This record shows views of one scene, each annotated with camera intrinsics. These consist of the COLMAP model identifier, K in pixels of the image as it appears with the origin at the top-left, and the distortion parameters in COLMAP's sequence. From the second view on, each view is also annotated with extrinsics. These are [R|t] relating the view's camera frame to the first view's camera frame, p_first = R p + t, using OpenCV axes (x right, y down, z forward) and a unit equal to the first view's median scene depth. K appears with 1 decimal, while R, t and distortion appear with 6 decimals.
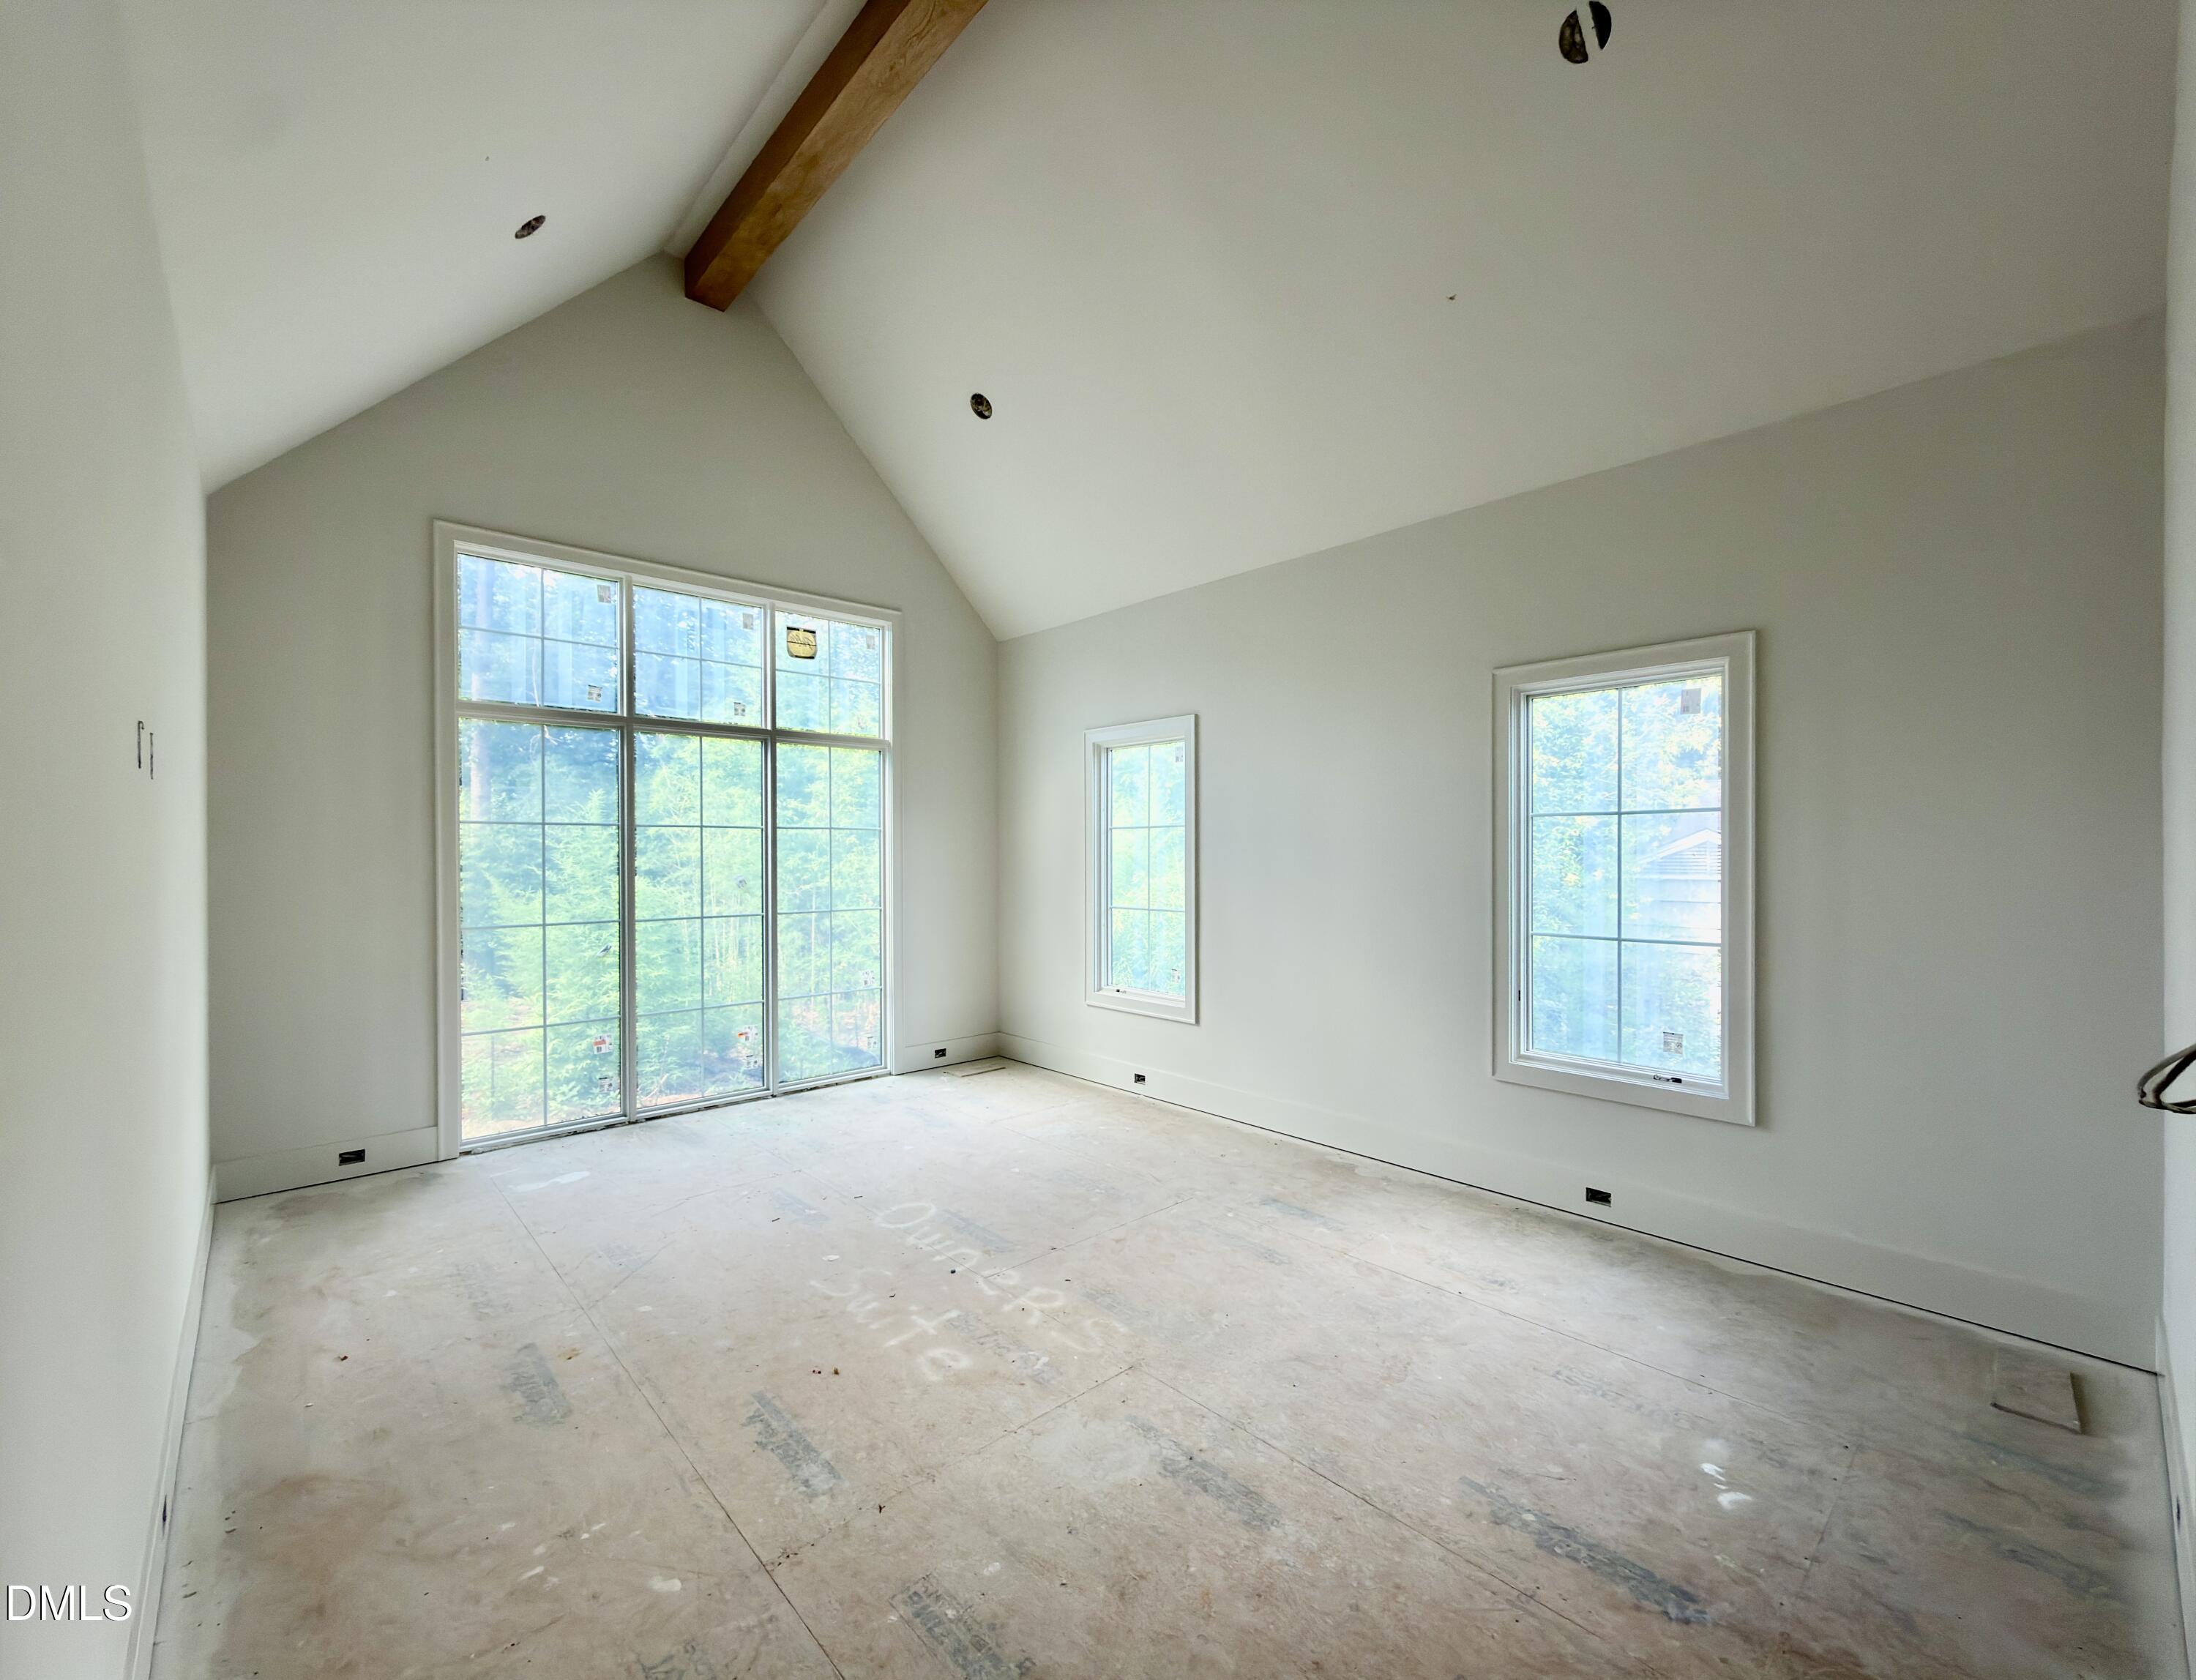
lens RADIAL K [[896.7, 0, 1082.7], [0, 896.7, 849.5], [0, 0, 1]] dist [-0.001463, -0.000627]
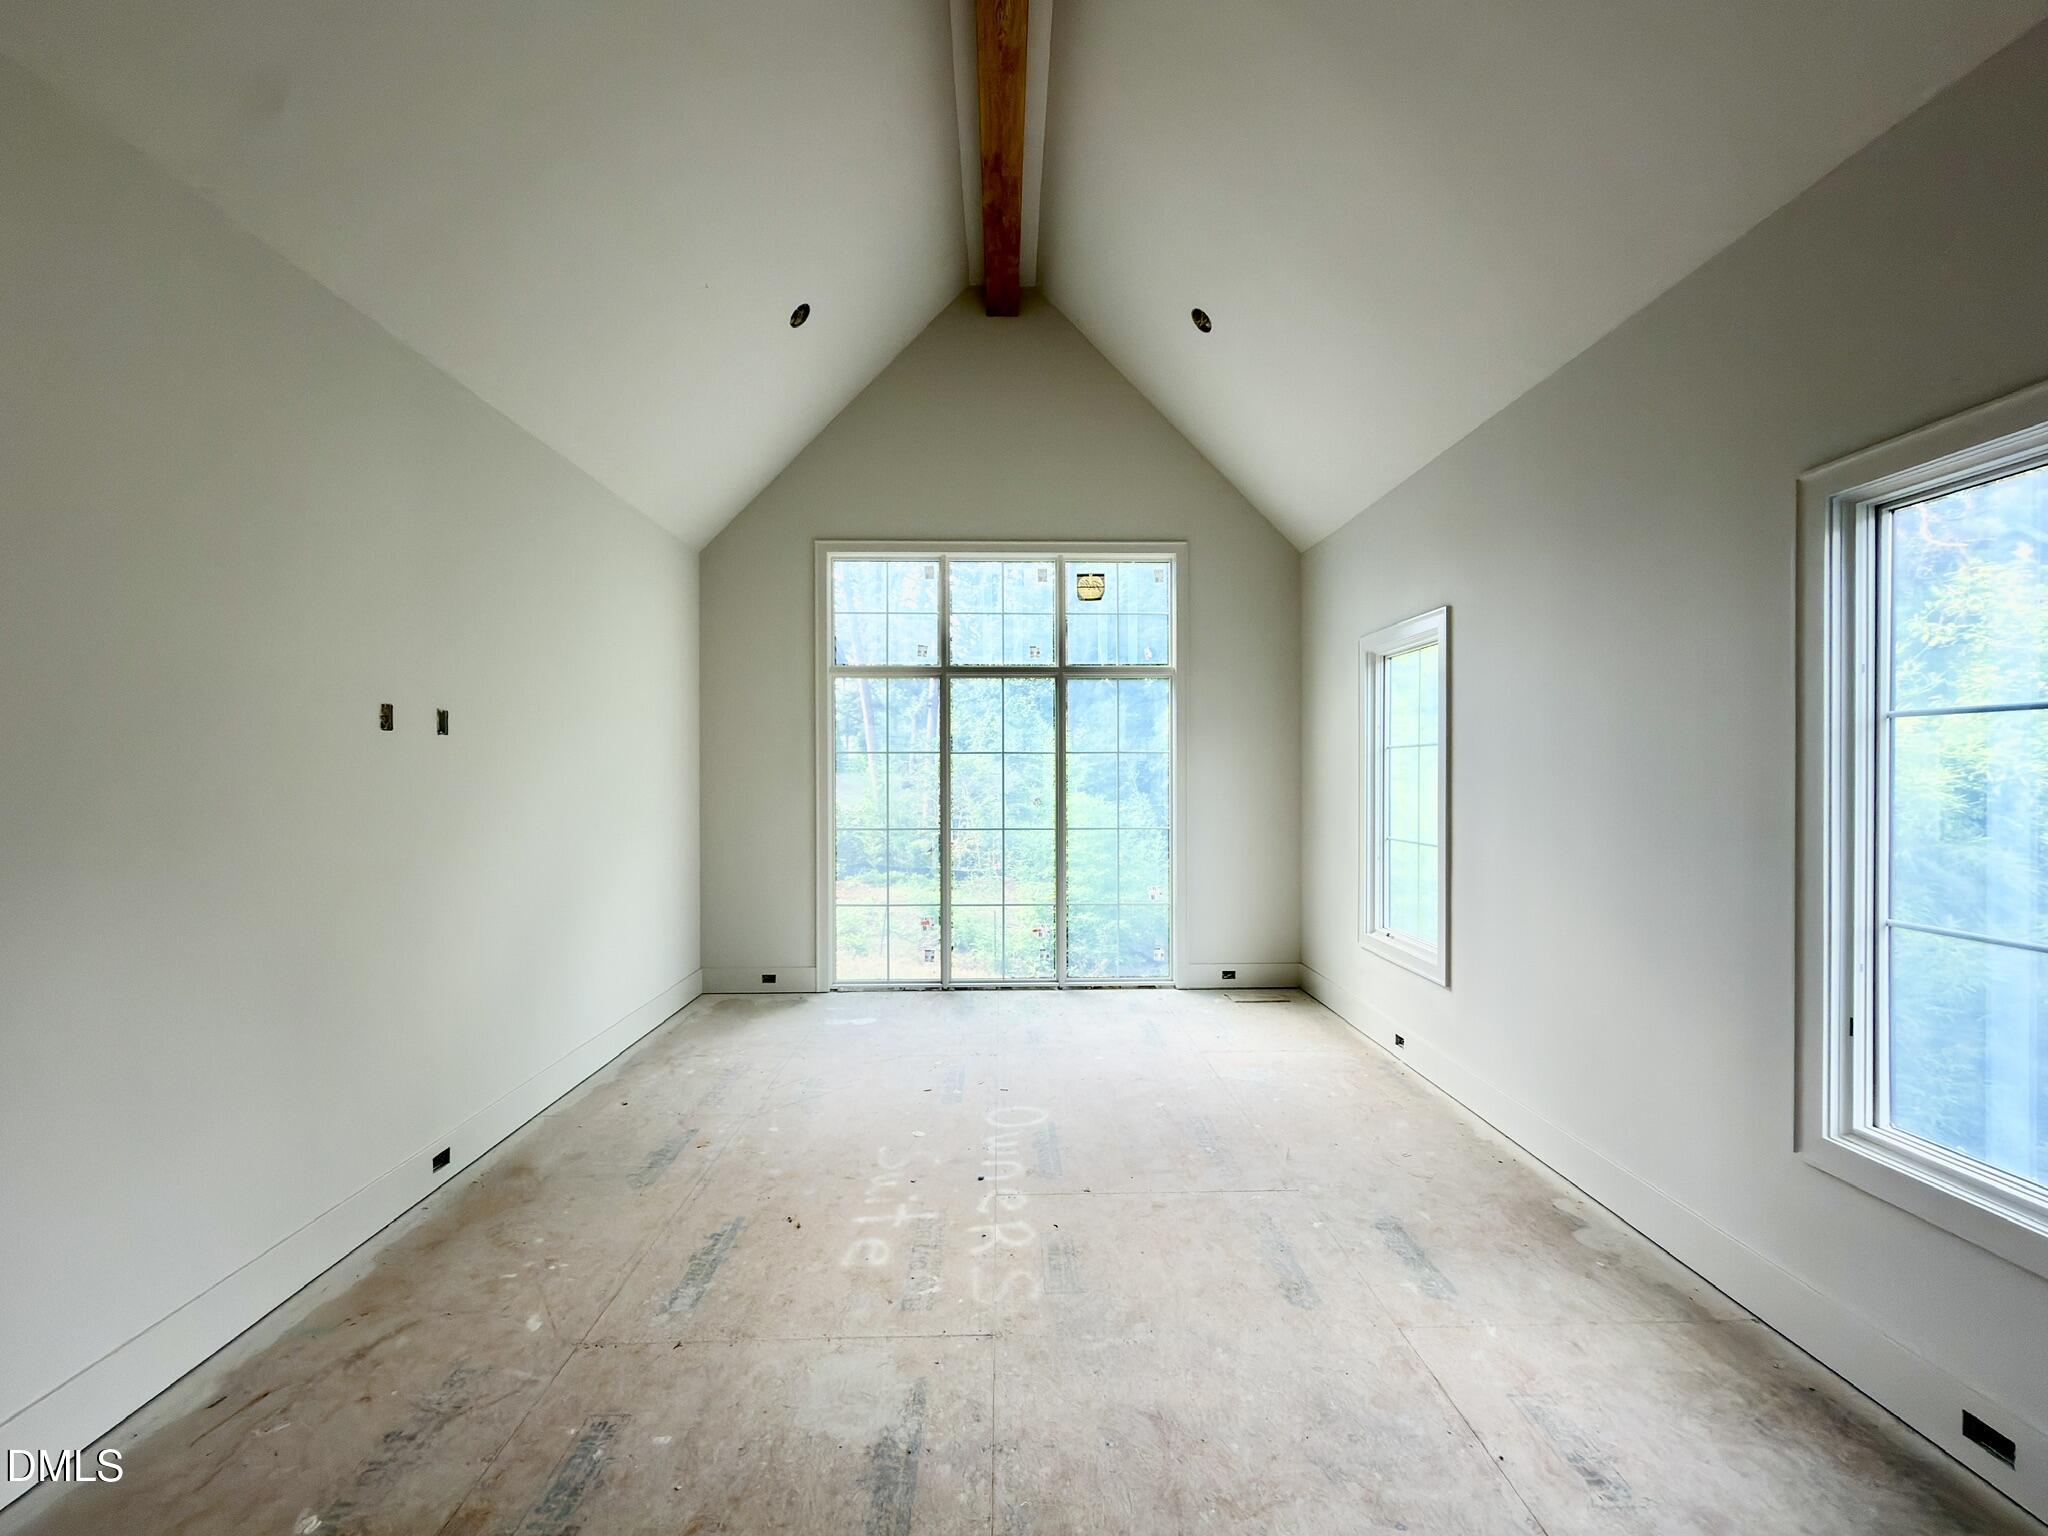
lens RADIAL K [[817.0, 0, 1016.5], [0, 817.0, 771.1], [0, 0, 1]] dist [-0.001761, 0.000113]
pose [[0.764685, -0.000475, -0.644404, 0.368173], [0.001942, 0.999997, 0.001566, -0.003749], [0.644402, -0.002449, 0.764683, 0.222246]]
